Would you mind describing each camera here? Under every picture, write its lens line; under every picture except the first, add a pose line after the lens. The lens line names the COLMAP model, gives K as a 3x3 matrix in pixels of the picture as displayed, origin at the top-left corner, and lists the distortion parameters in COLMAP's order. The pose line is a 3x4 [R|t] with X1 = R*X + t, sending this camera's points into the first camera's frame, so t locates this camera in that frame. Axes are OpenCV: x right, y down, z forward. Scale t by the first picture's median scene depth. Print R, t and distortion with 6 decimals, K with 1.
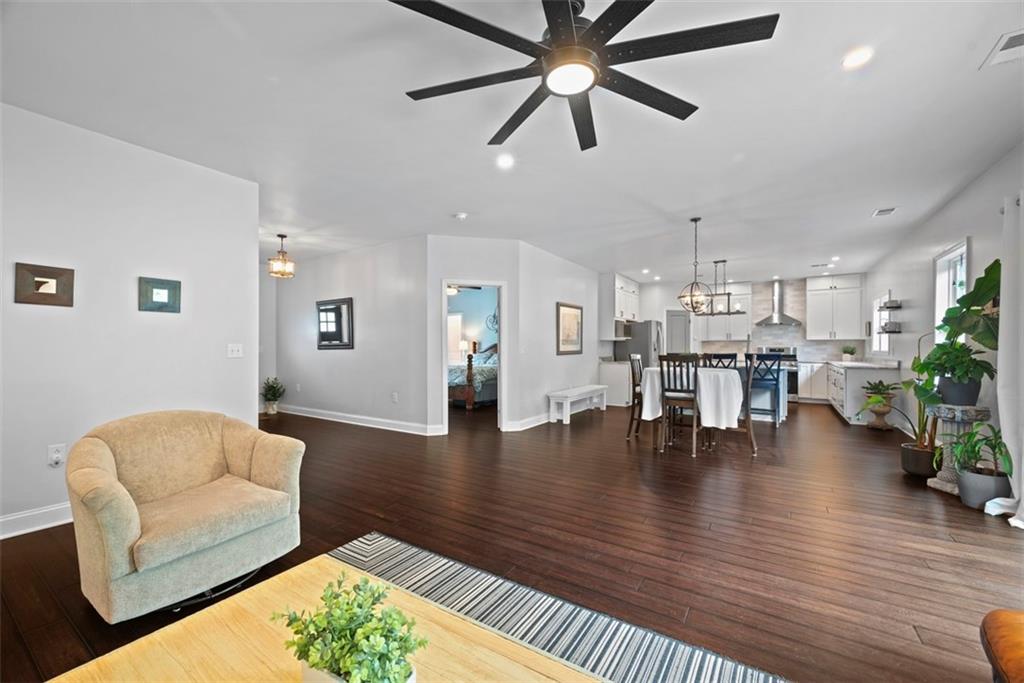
lens RADIAL K [[409.3, 0, 512.0], [0, 409.3, 341.5], [0, 0, 1]] dist [-0.000152, -0.000191]
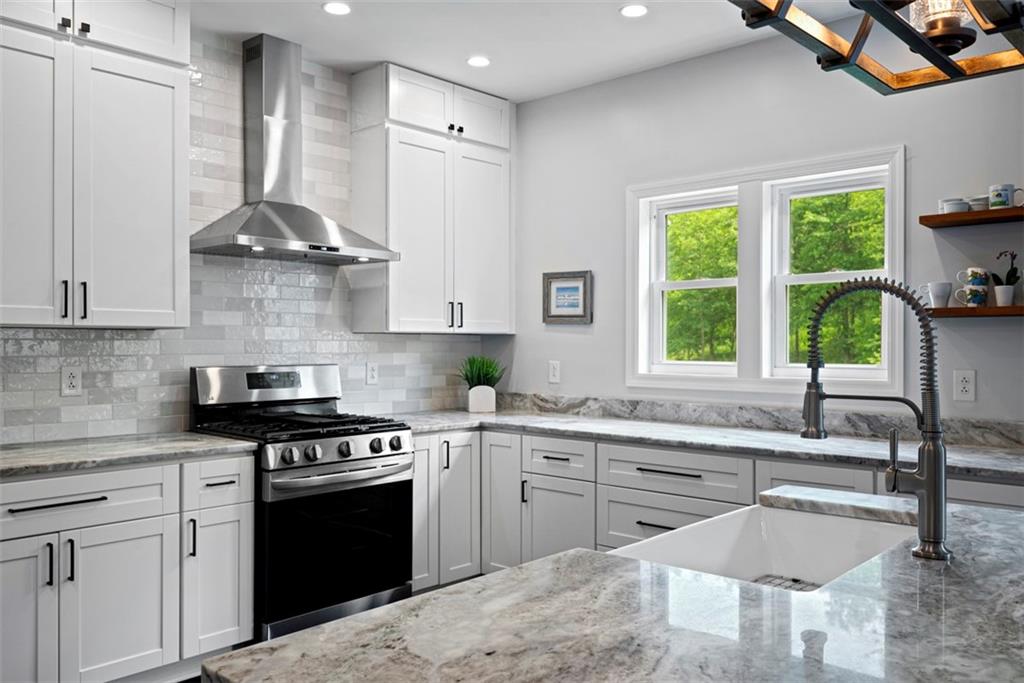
lens RADIAL K [[832.8, 0, 512.0], [0, 832.8, 341.5], [0, 0, 1]] dist [0.003932, -0.004081]
pose [[0.159084, 0.001996, 0.987263, 0.263767], [-0.016881, 0.999857, 0.000699, 0.000026], [-0.987121, -0.016777, 0.159095, 0.850481]]
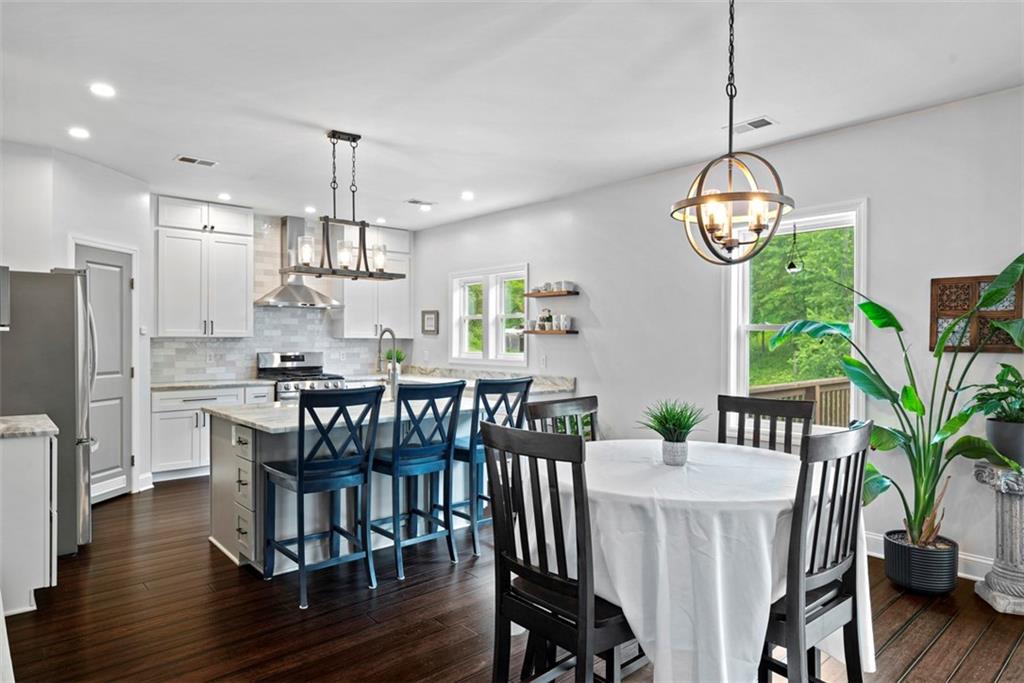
lens RADIAL K [[614.4, 0, 512.0], [0, 614.4, 341.5], [0, 0, 1]] dist [-0.052920, 0.000242]
pose [[0.267881, -0.003308, 0.963446, 0.007035], [-0.018694, 0.999788, 0.008630, -0.010506], [-0.963271, -0.020322, 0.267763, 0.569474]]
